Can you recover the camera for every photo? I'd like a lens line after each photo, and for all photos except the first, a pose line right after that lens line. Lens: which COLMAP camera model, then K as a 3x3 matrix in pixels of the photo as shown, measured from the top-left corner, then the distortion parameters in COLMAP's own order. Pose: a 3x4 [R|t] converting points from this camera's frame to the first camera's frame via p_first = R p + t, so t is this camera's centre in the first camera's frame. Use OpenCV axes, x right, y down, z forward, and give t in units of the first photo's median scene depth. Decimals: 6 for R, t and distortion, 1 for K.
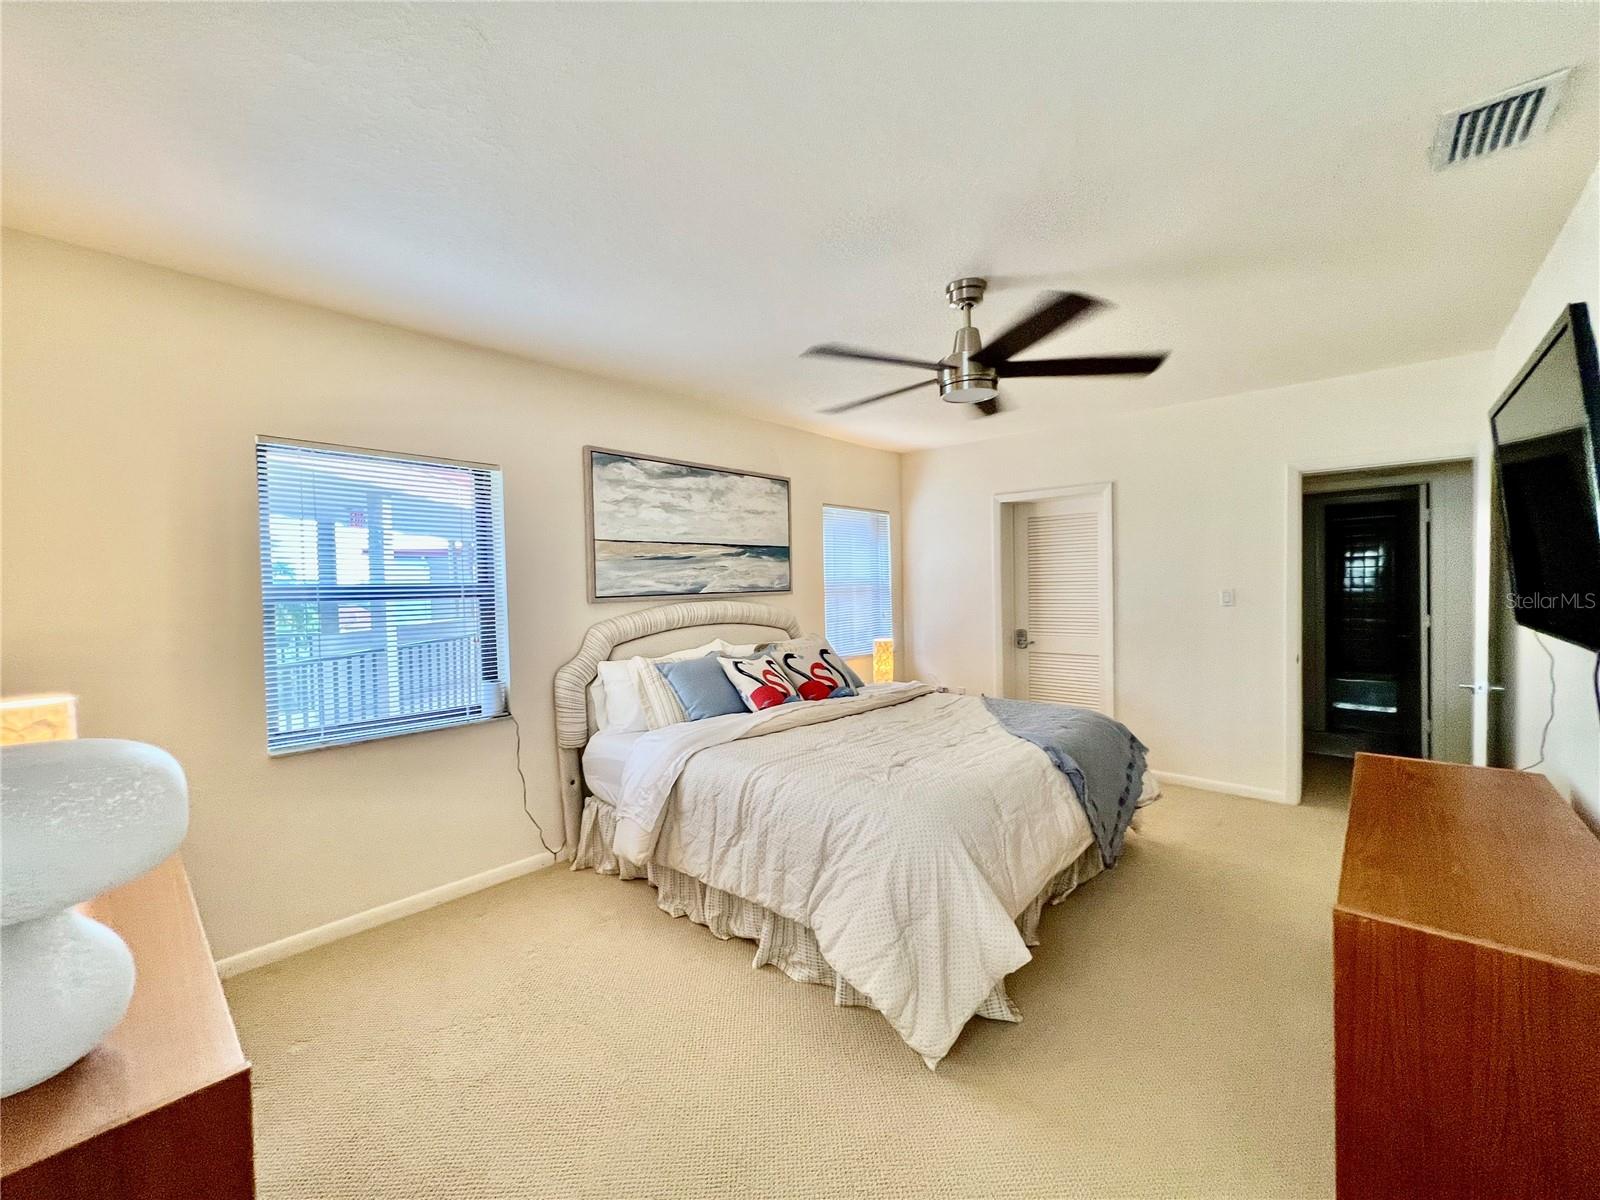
lens RADIAL K [[639.9, 0, 791.9], [0, 639.9, 601.0], [0, 0, 1]] dist [-0.001773, 0.000786]
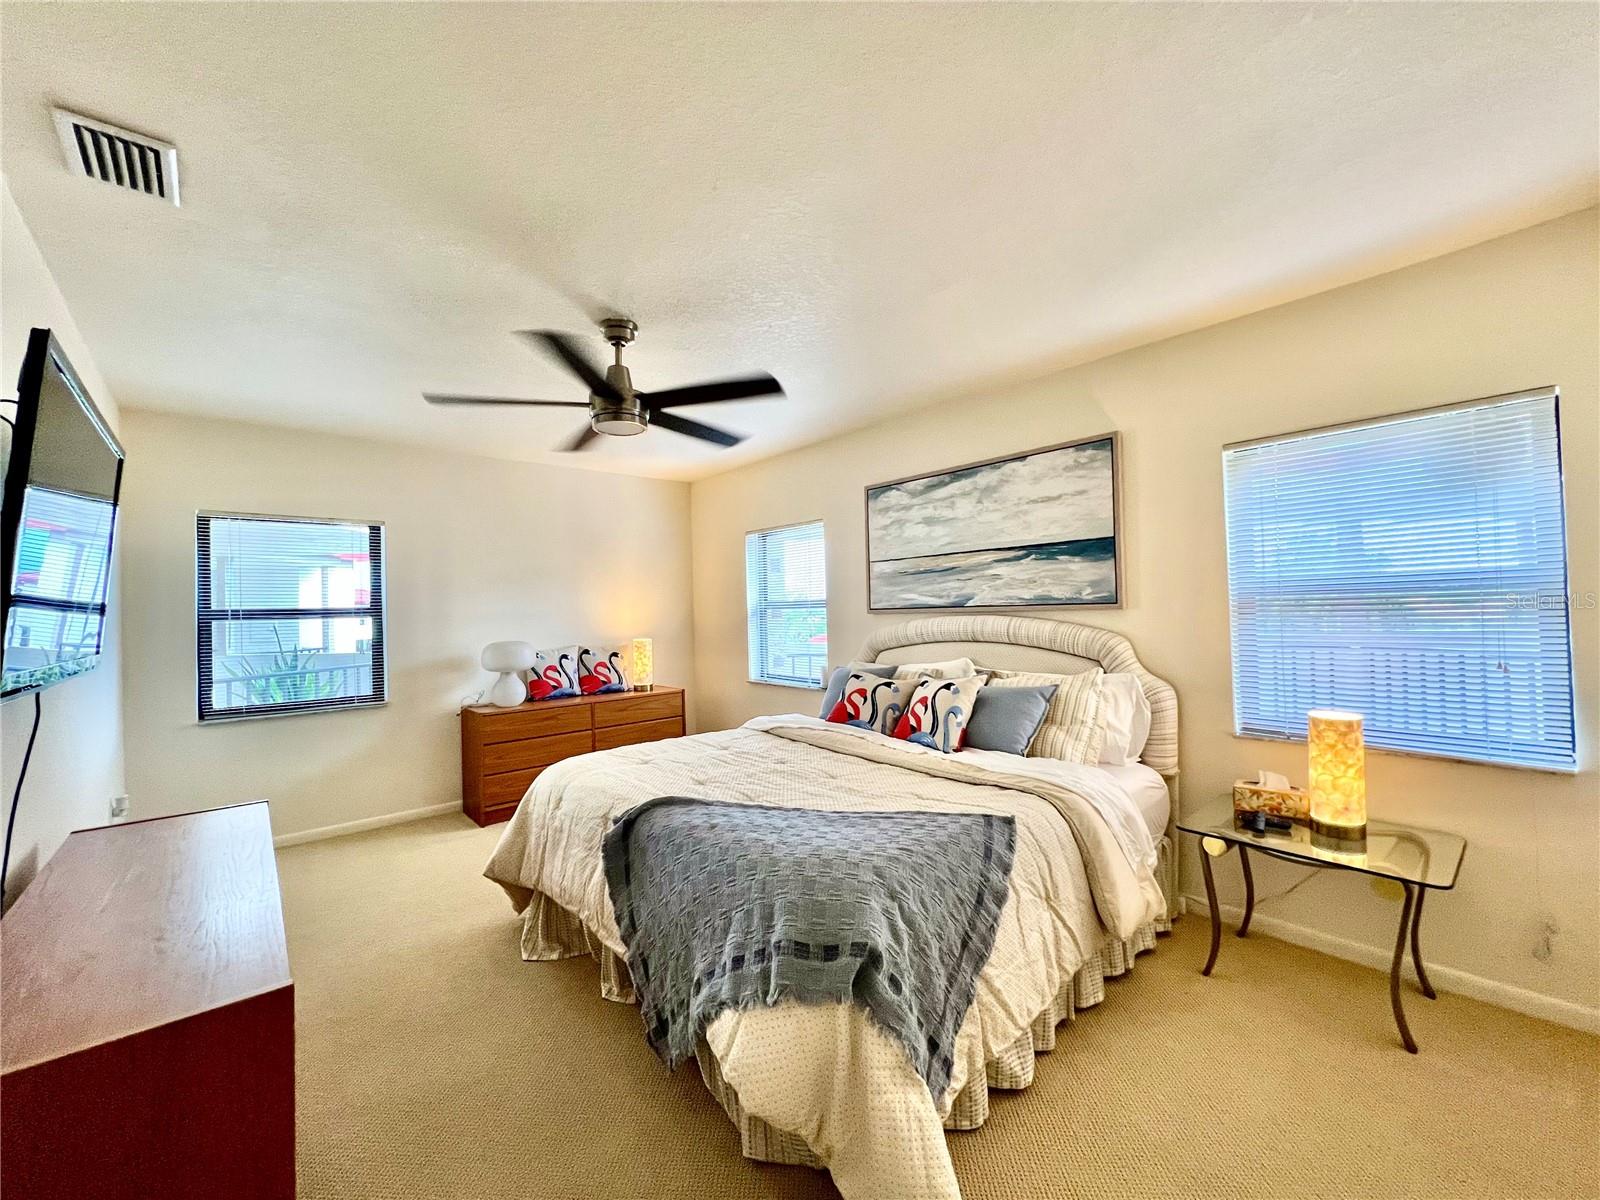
lens RADIAL K [[639.9, 0, 792.5], [0, 639.9, 597.2], [0, 0, 1]] dist [-0.001773, 0.000786]
pose [[-0.105171, 0.013249, -0.994366, 0.788686], [0.011473, 0.999861, 0.012108, -0.038940], [0.994388, -0.010135, -0.105308, 0.843182]]
